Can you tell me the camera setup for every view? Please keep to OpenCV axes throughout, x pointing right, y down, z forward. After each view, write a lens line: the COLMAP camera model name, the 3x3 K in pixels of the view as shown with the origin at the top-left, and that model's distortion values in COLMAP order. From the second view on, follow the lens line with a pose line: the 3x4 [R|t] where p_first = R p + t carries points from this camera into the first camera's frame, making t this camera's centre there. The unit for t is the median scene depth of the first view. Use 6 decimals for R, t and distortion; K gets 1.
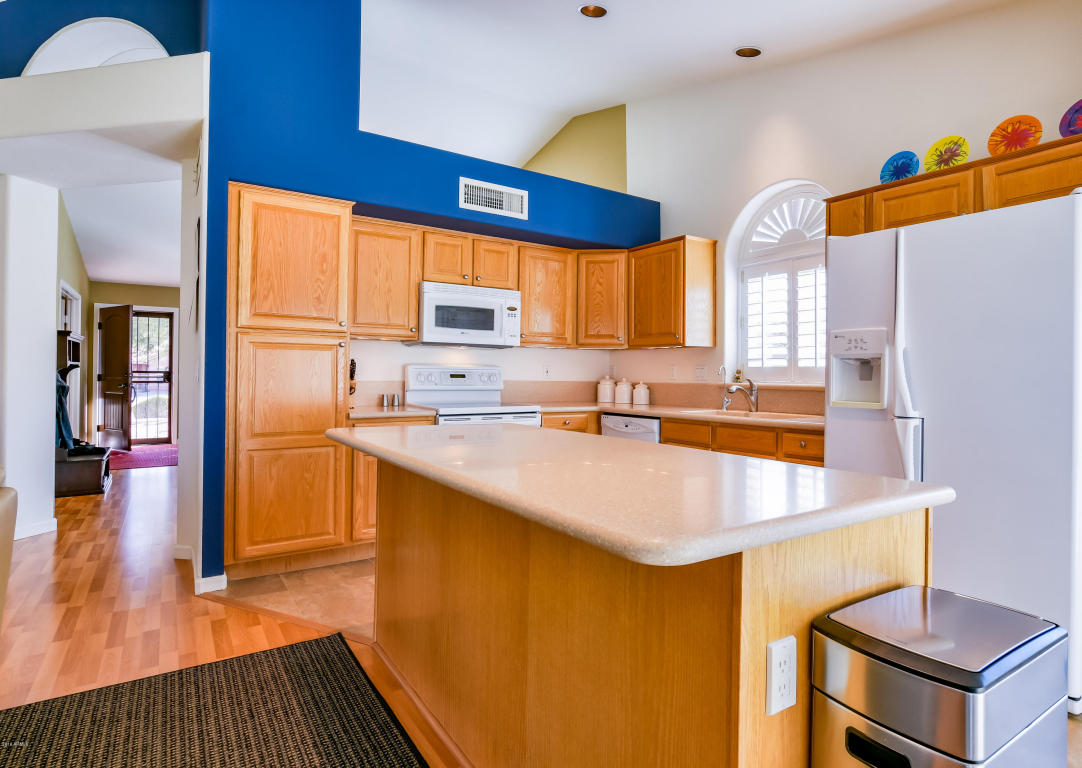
lens RADIAL K [[578.3, 0, 549.1], [0, 578.3, 366.4], [0, 0, 1]] dist [-0.006442, -0.000763]
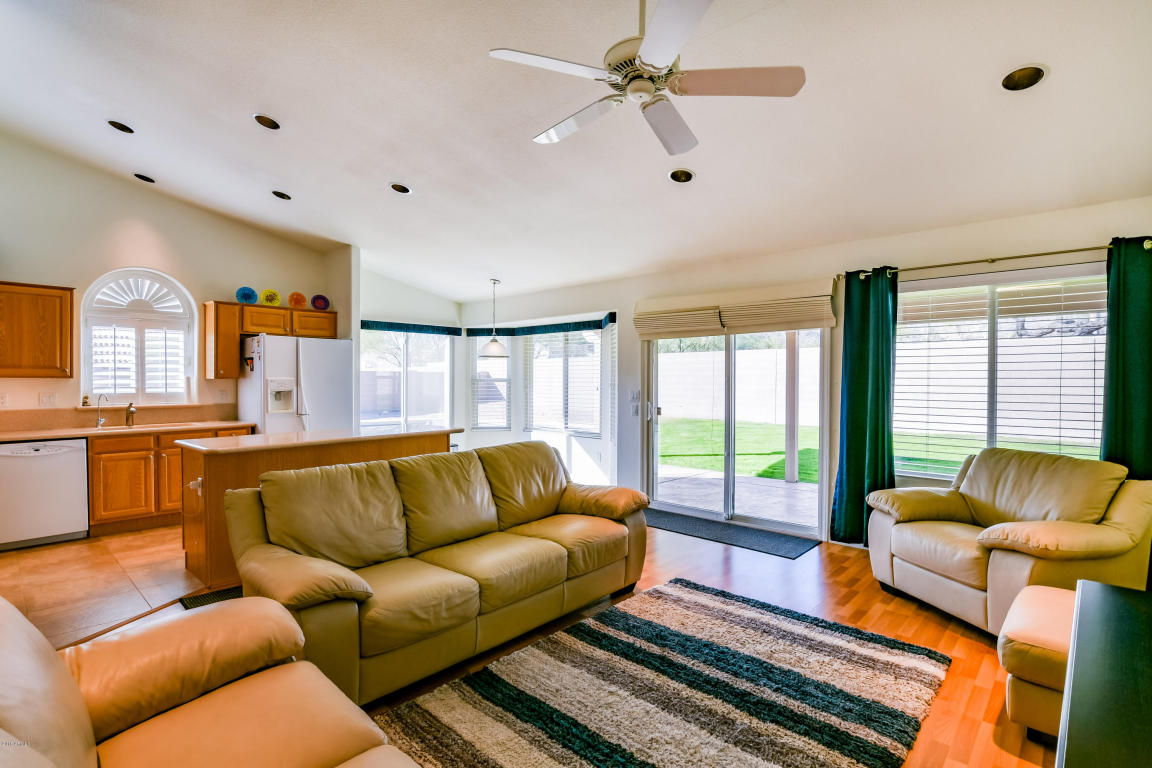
lens RADIAL K [[556.0, 0, 576.7], [0, 556.0, 386.5], [0, 0, 1]] dist [-0.011856, 0.001491]
pose [[-0.230183, -0.022271, 0.972892, -1.150763], [-0.014135, 0.999709, 0.019541, -0.056332], [-0.973045, -0.009254, -0.230431, 0.232257]]
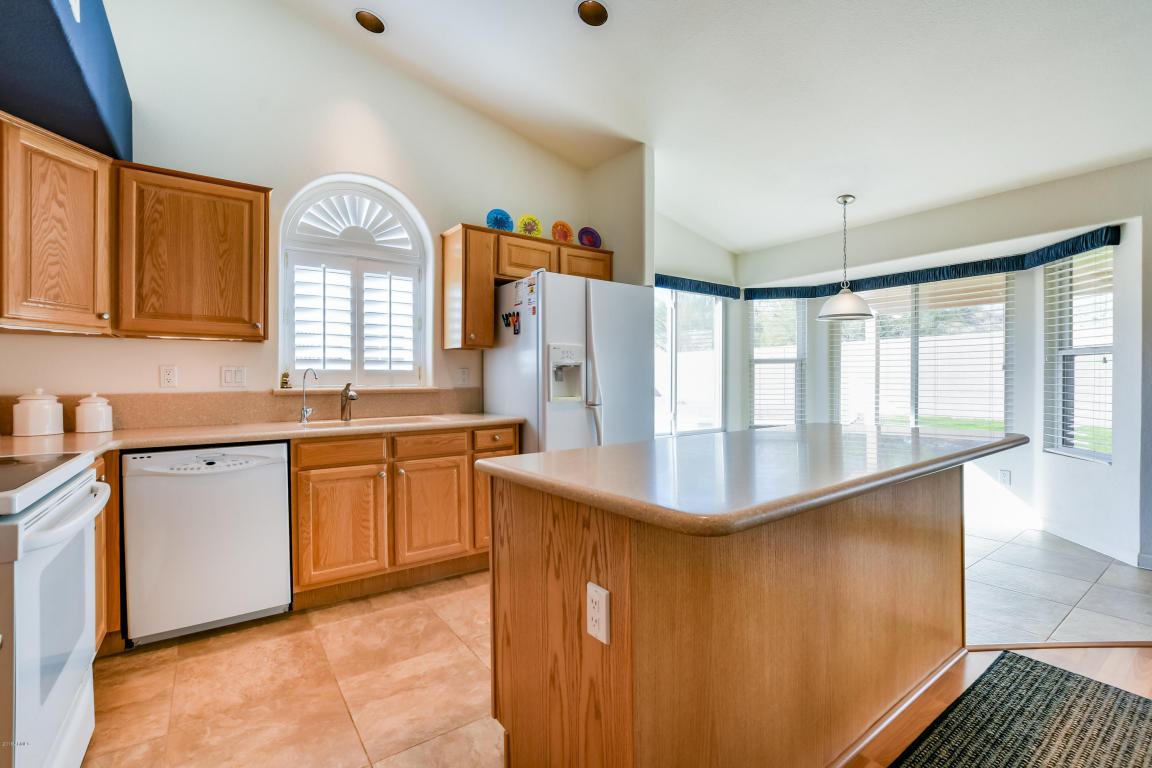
lens RADIAL K [[508.5, 0, 578.5], [0, 508.5, 382.3], [0, 0, 1]] dist [-0.025929, 0.006281]
pose [[-0.040007, -0.016582, 0.999062, -0.419824], [-0.008620, 0.999831, 0.016250, 0.004316], [-0.999162, -0.007962, -0.040143, 0.635562]]
